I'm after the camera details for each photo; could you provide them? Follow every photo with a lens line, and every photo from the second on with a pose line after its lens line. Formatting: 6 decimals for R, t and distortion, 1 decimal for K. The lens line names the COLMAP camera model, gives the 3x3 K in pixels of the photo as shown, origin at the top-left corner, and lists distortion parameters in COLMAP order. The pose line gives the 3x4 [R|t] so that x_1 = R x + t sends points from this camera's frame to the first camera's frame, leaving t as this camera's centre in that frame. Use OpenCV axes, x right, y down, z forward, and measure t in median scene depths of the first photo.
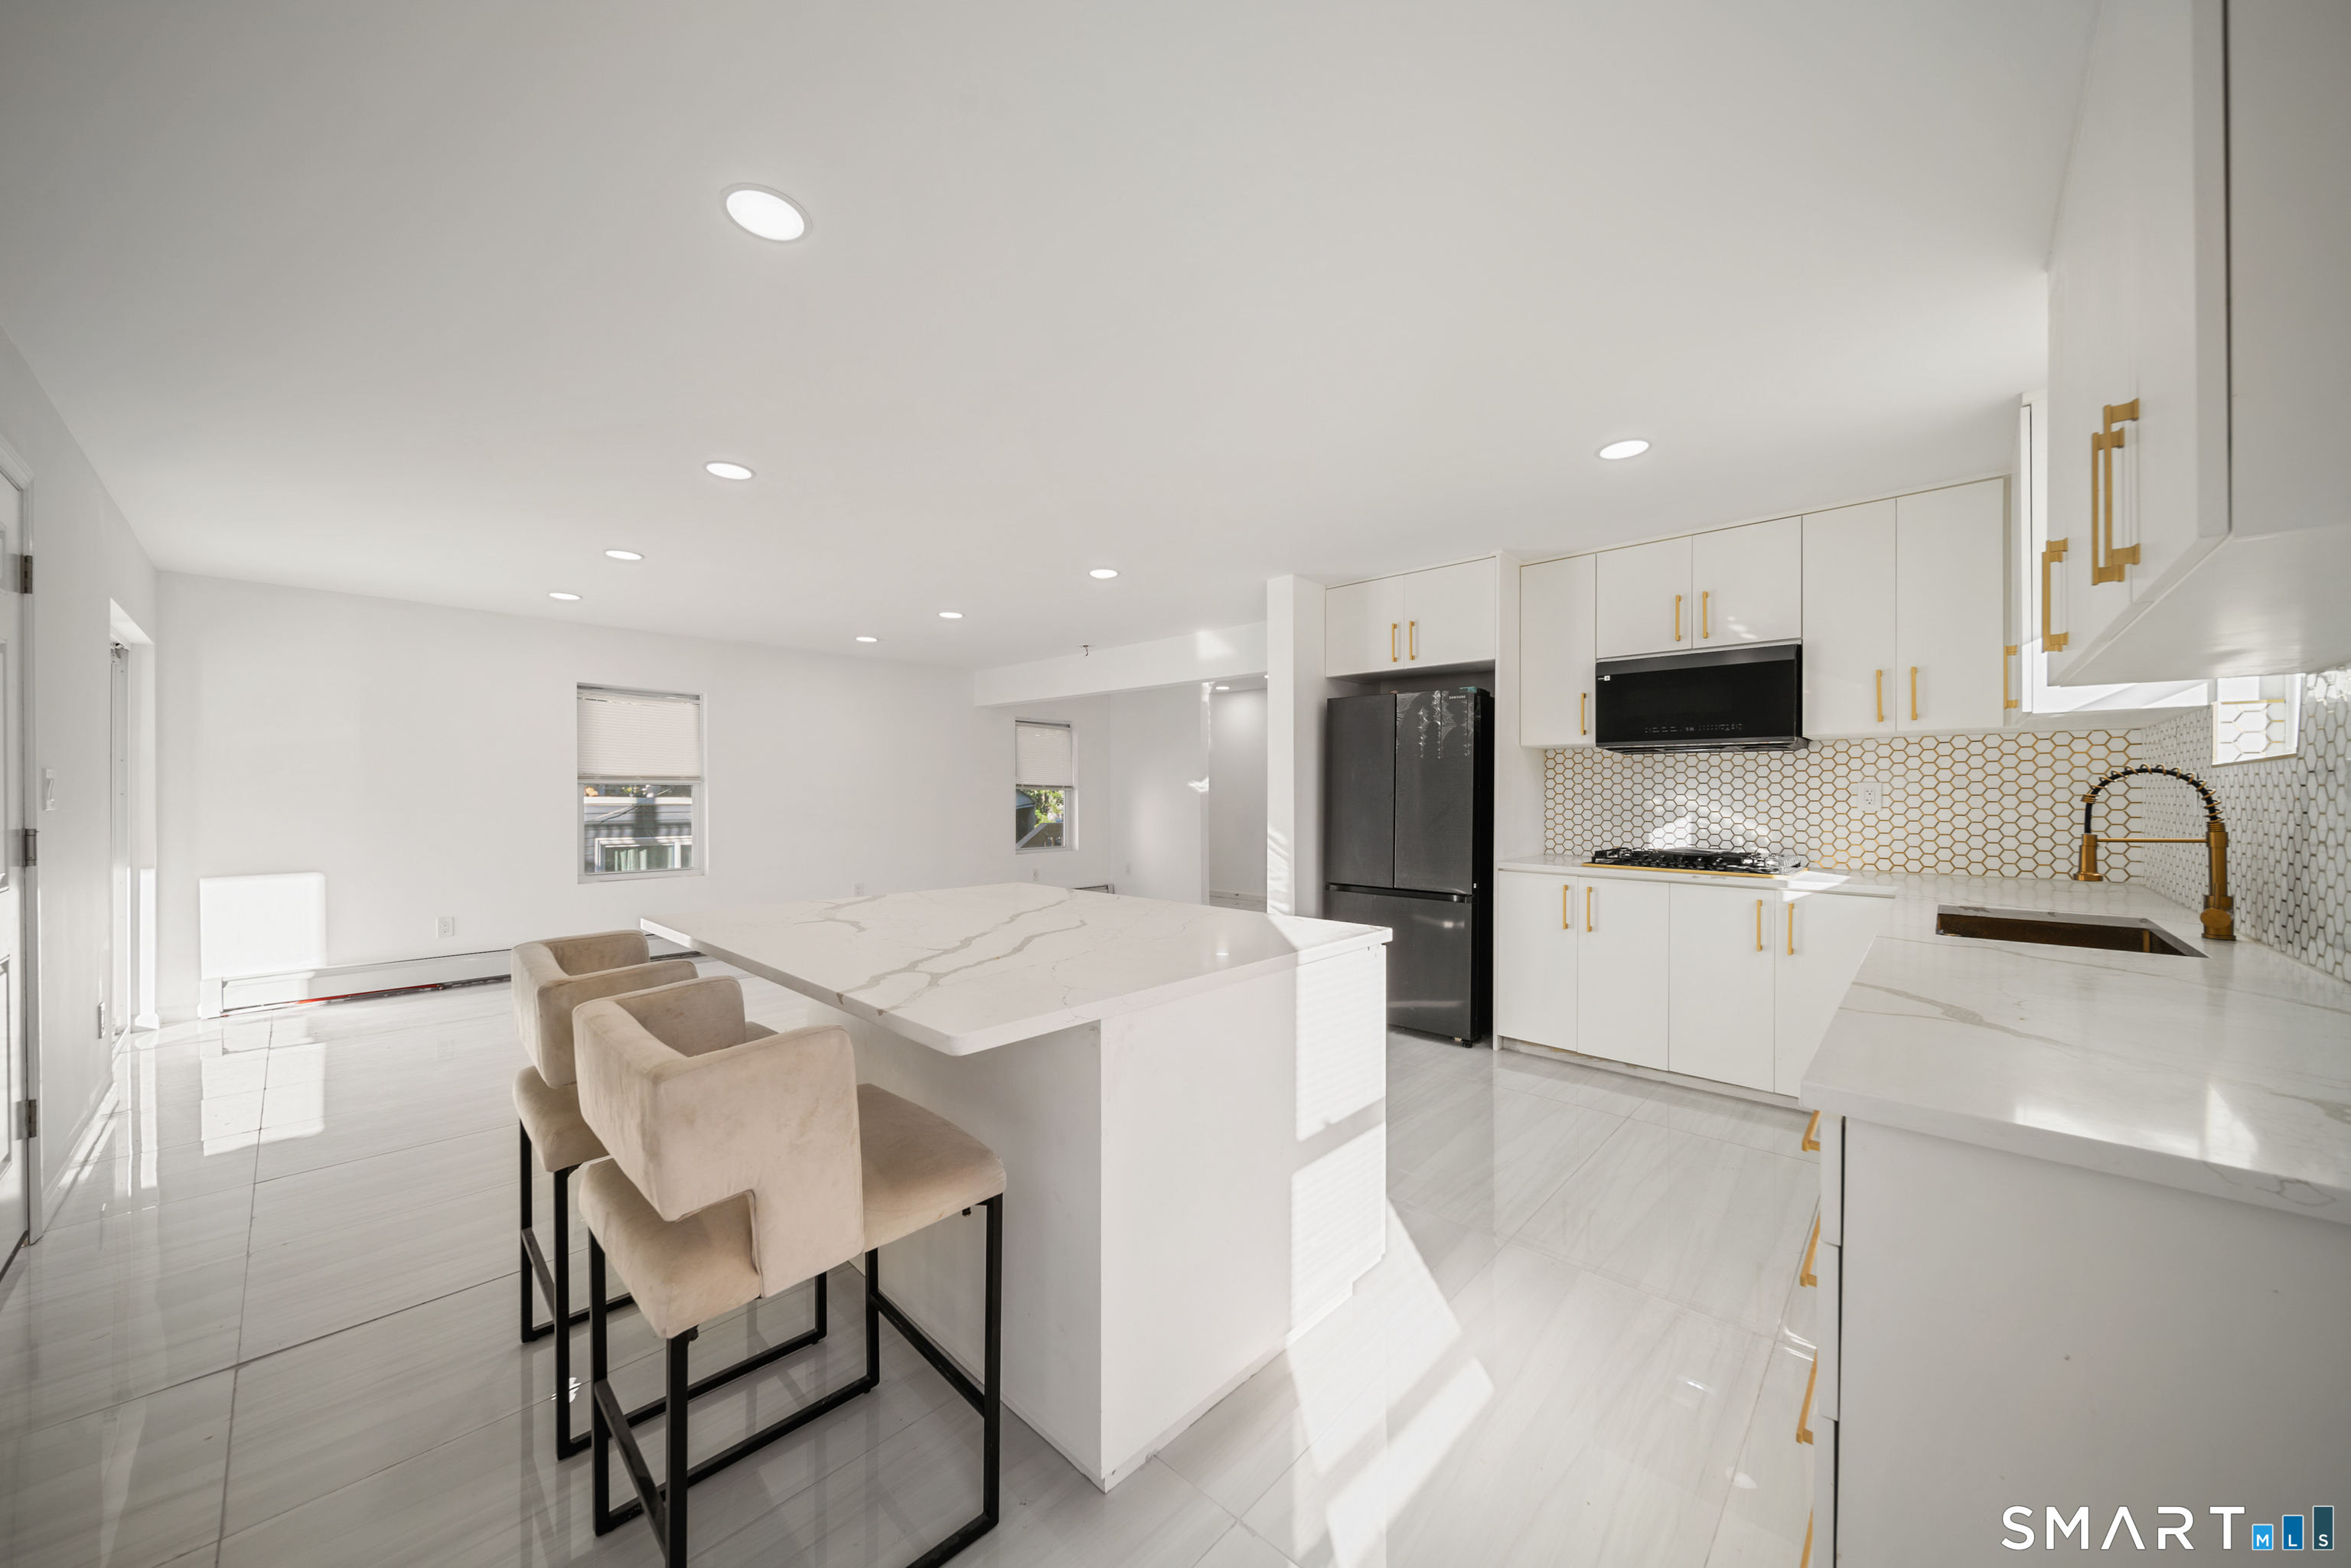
lens RADIAL K [[786.1, 0, 1168.2], [0, 786.1, 788.9], [0, 0, 1]] dist [-0.000724, -0.003155]
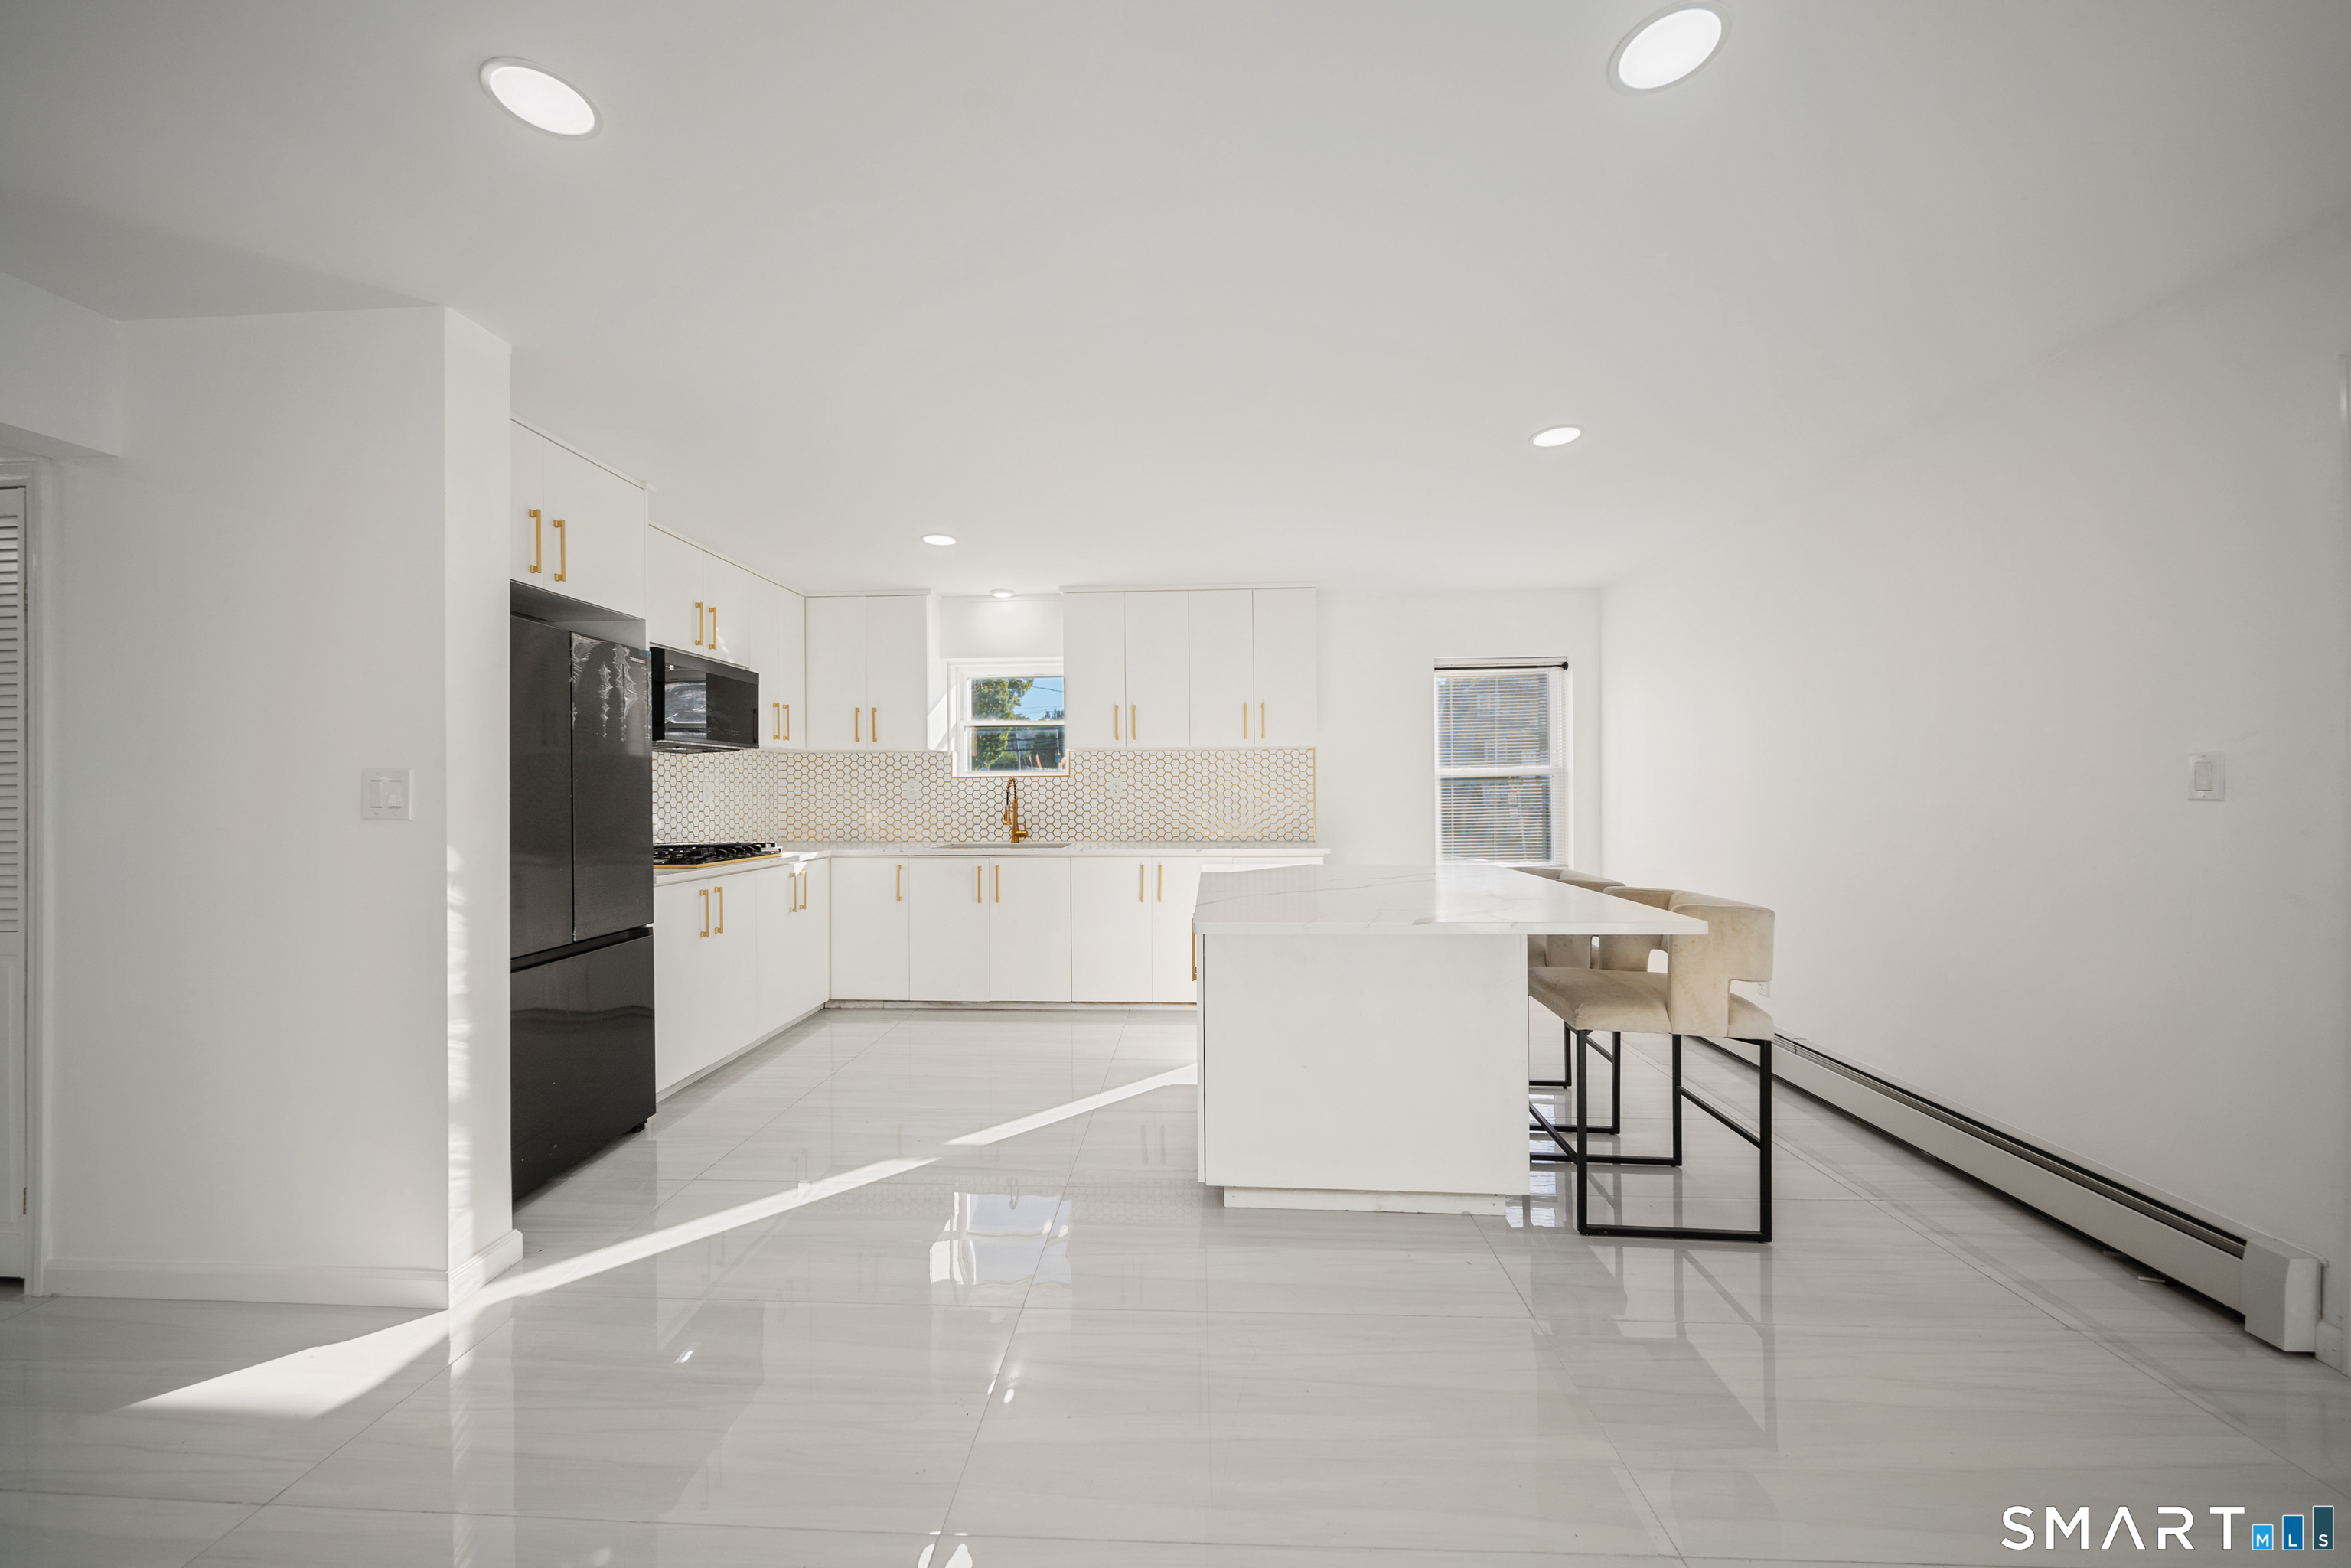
lens RADIAL K [[786.1, 0, 1168.2], [0, 786.1, 788.9], [0, 0, 1]] dist [-0.000724, -0.003155]
pose [[-0.644643, 0.000300, 0.764484, -0.557213], [0.001164, 0.999999, 0.000589, 0.003461], [-0.764483, 0.001270, -0.644642, 1.186436]]
